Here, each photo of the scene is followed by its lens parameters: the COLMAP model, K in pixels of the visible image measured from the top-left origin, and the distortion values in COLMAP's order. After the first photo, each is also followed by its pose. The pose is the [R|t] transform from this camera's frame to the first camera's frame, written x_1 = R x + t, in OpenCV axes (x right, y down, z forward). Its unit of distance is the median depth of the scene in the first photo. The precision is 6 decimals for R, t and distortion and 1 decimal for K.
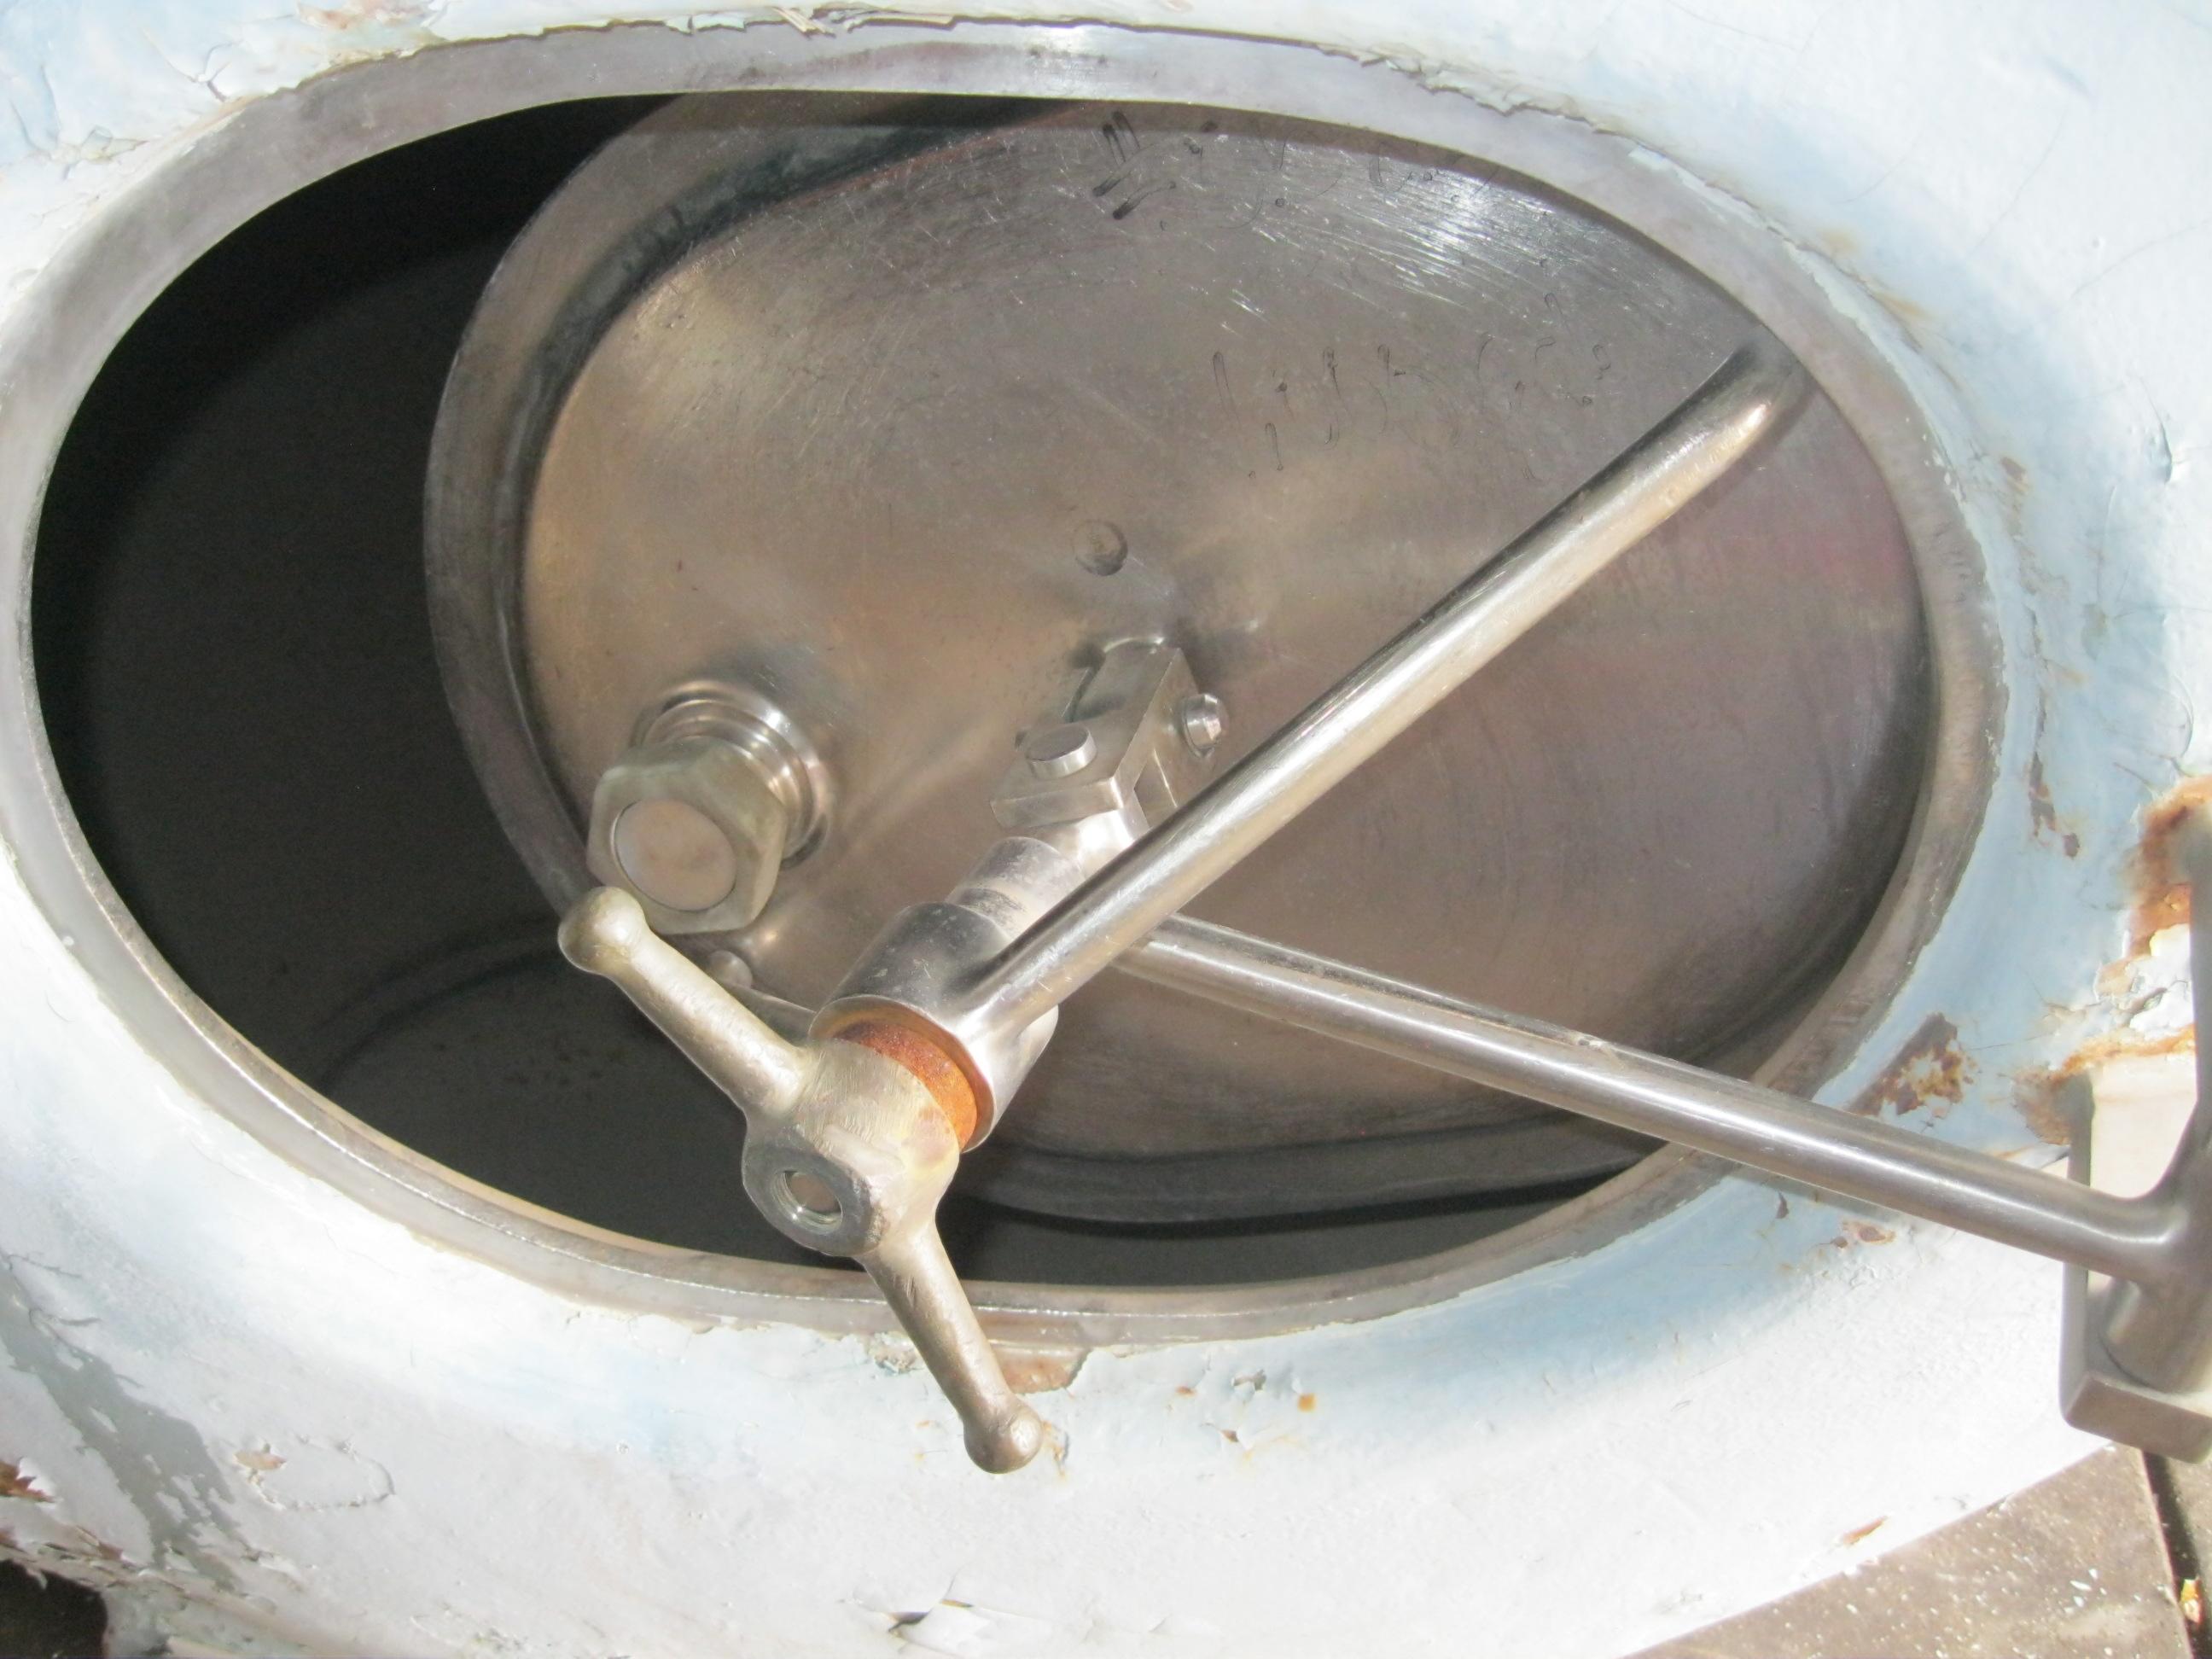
lens RADIAL K [[2274.1, 0, 1093.0], [0, 2274.1, 847.2], [0, 0, 1]] dist [-0.115527, 0.000000]
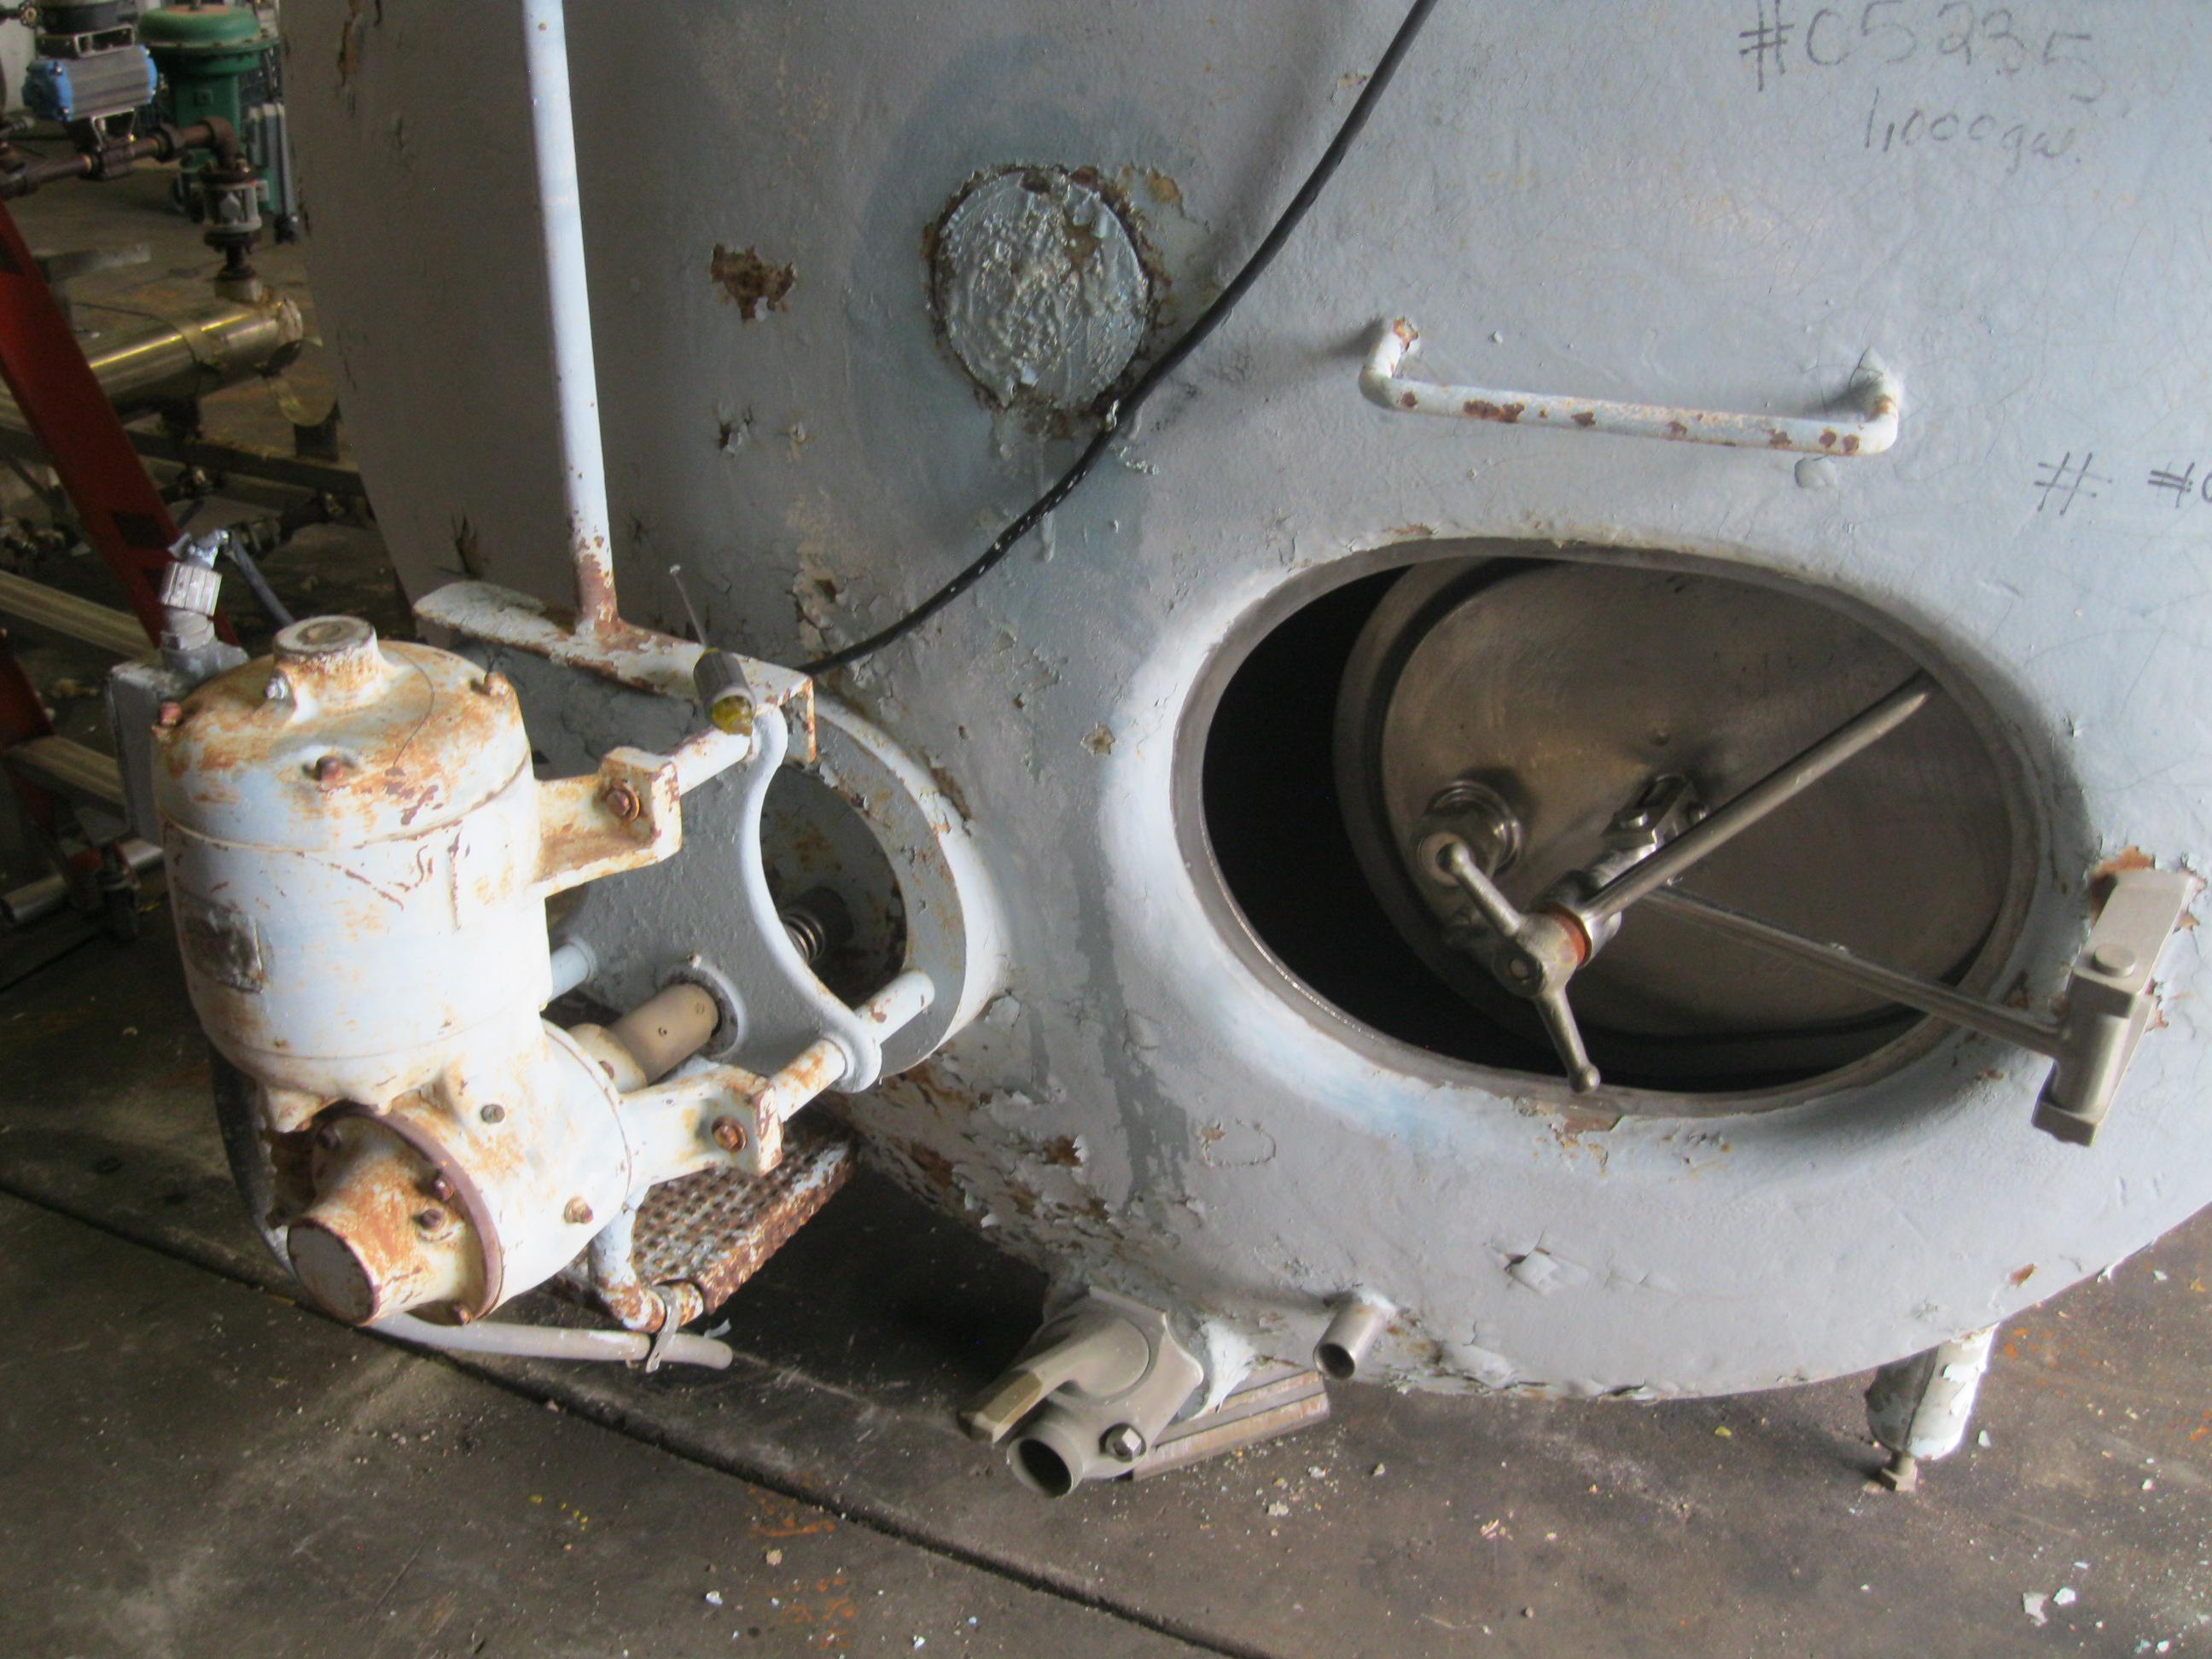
lens RADIAL K [[2274.1, 0, 1104.3], [0, 2274.1, 823.5], [0, 0, 1]] dist [-0.115527, 0.000000]
pose [[0.963905, 0.083483, -0.252819, 0.041979], [-0.103621, 0.992331, -0.067392, 0.147499], [0.245254, 0.091157, 0.965164, -1.150607]]
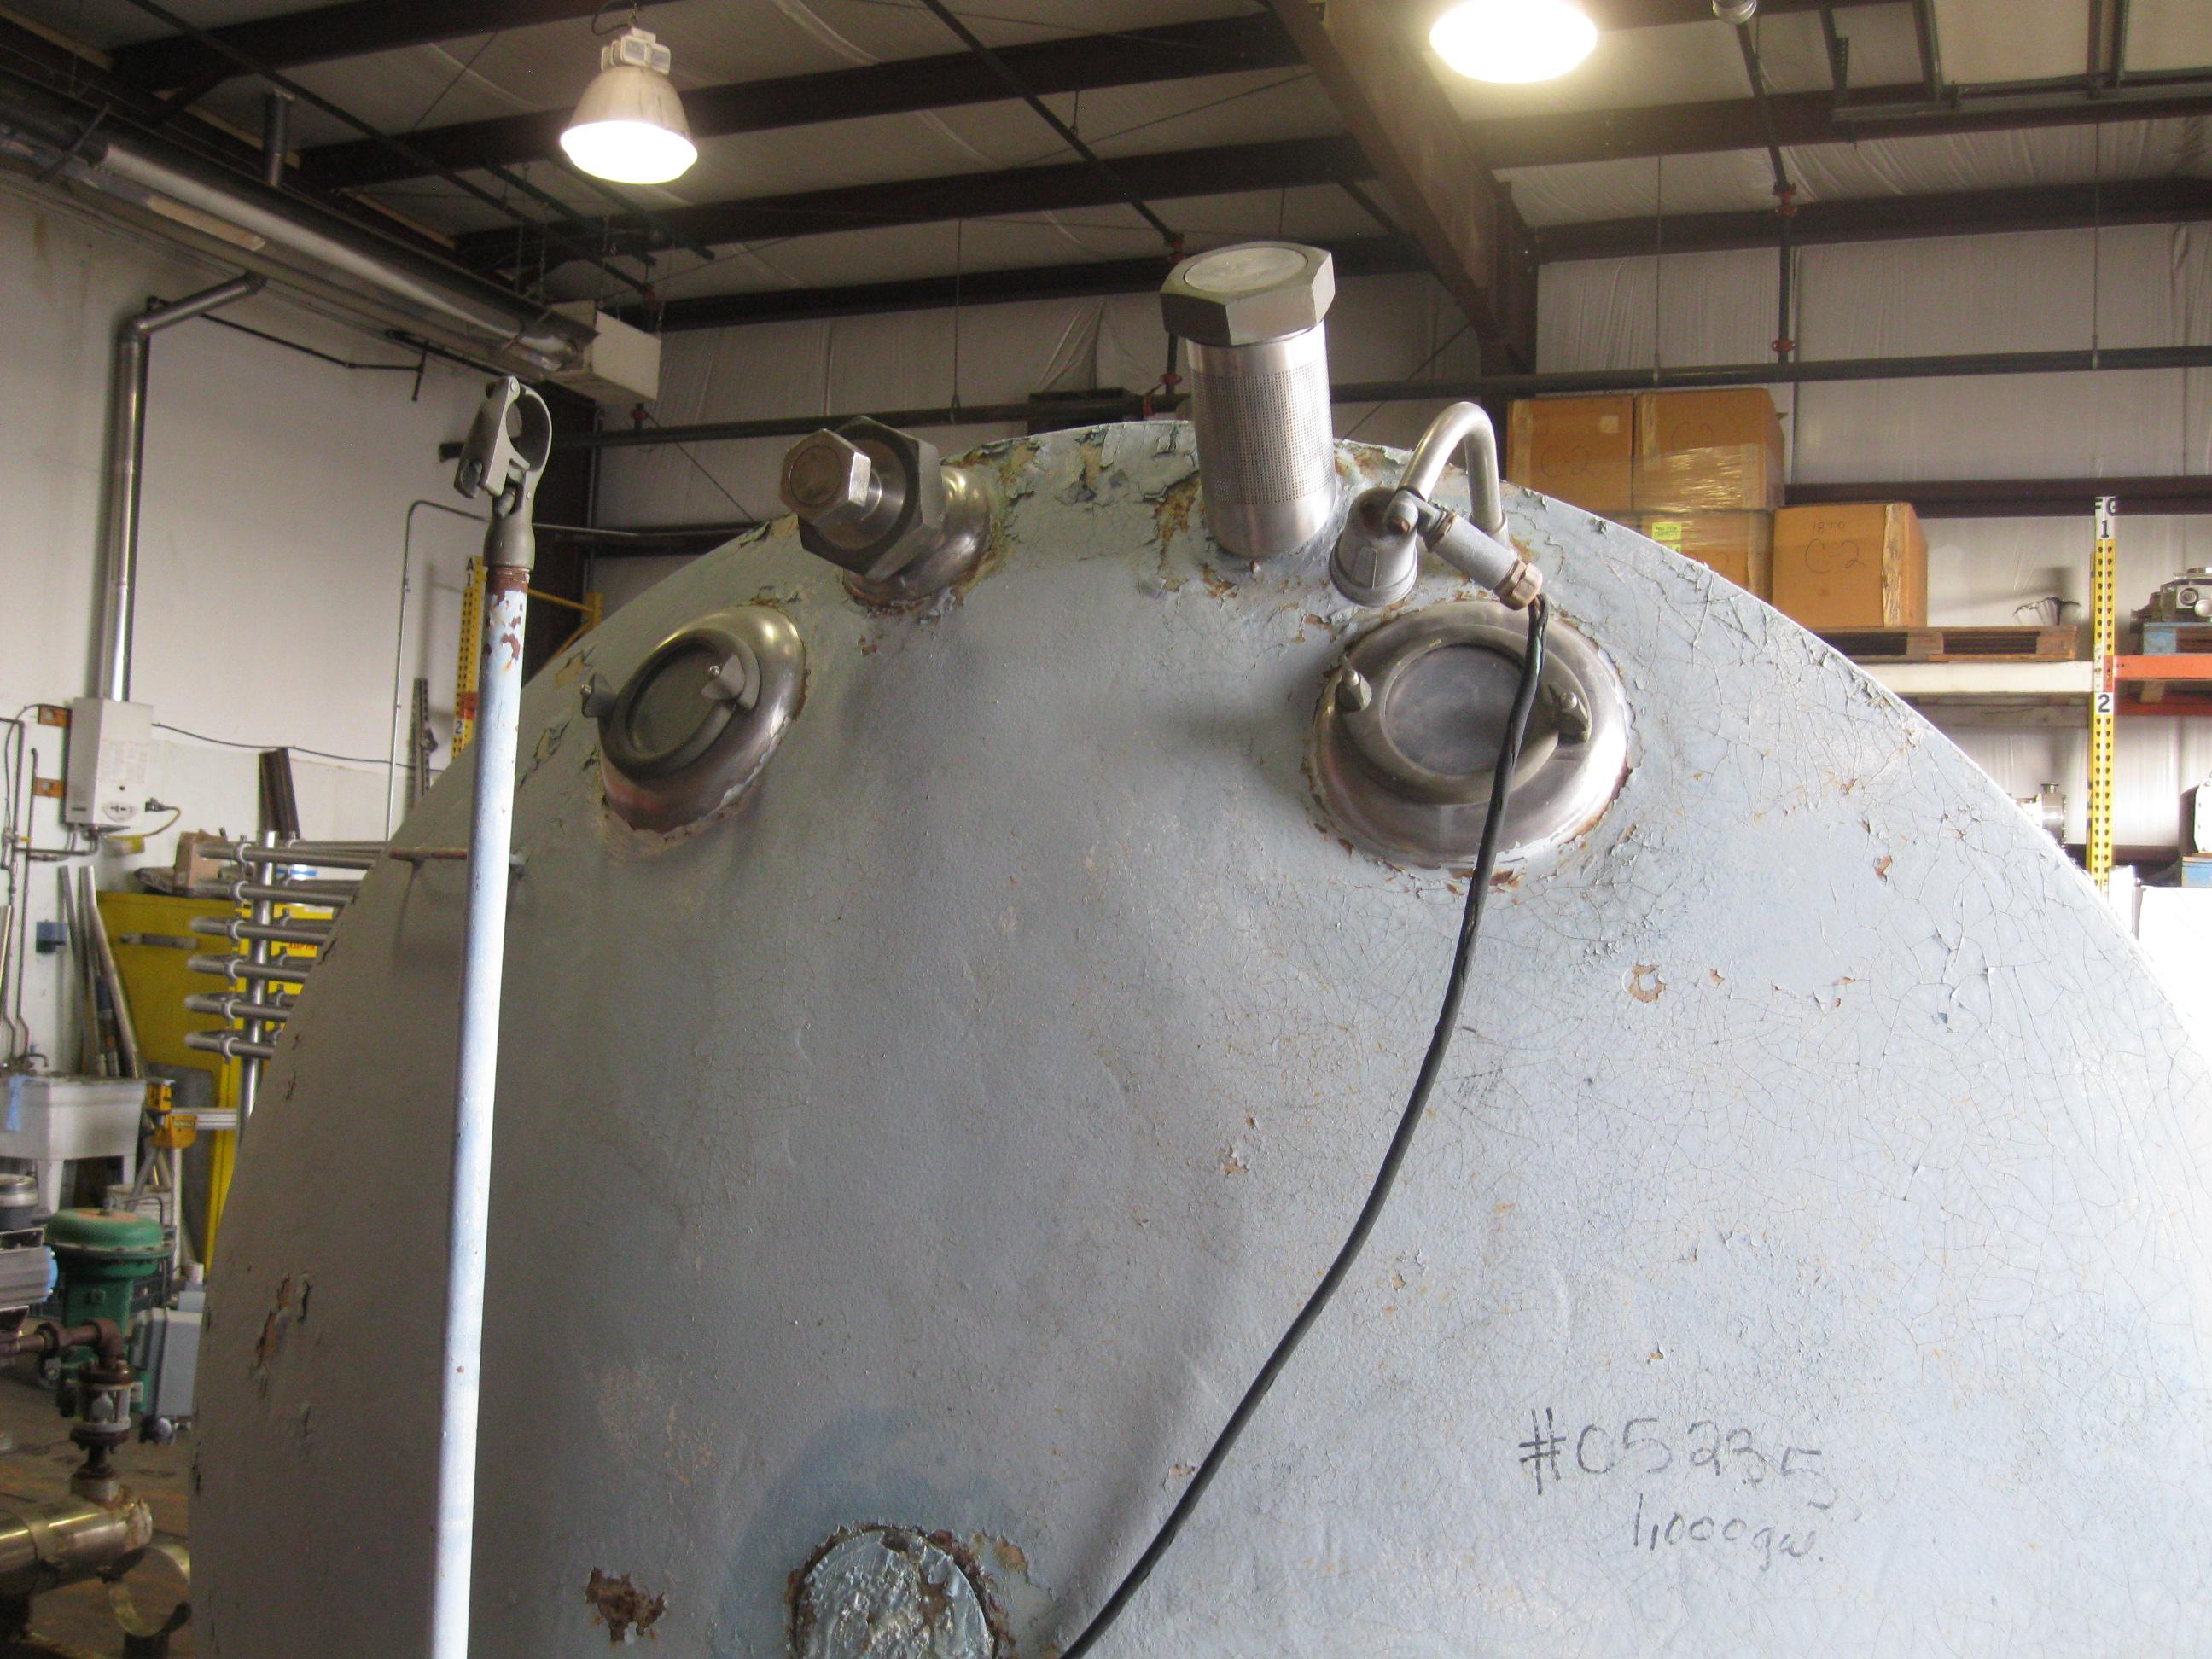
lens RADIAL K [[2274.1, 0, 1092.8], [0, 2274.1, 831.0], [0, 0, 1]] dist [-0.115527, 0.000000]
pose [[0.975222, -0.008734, -0.221057, 0.100178], [-0.121136, 0.815032, -0.566612, 0.107648], [0.185117, 0.579351, 0.793778, -1.364124]]
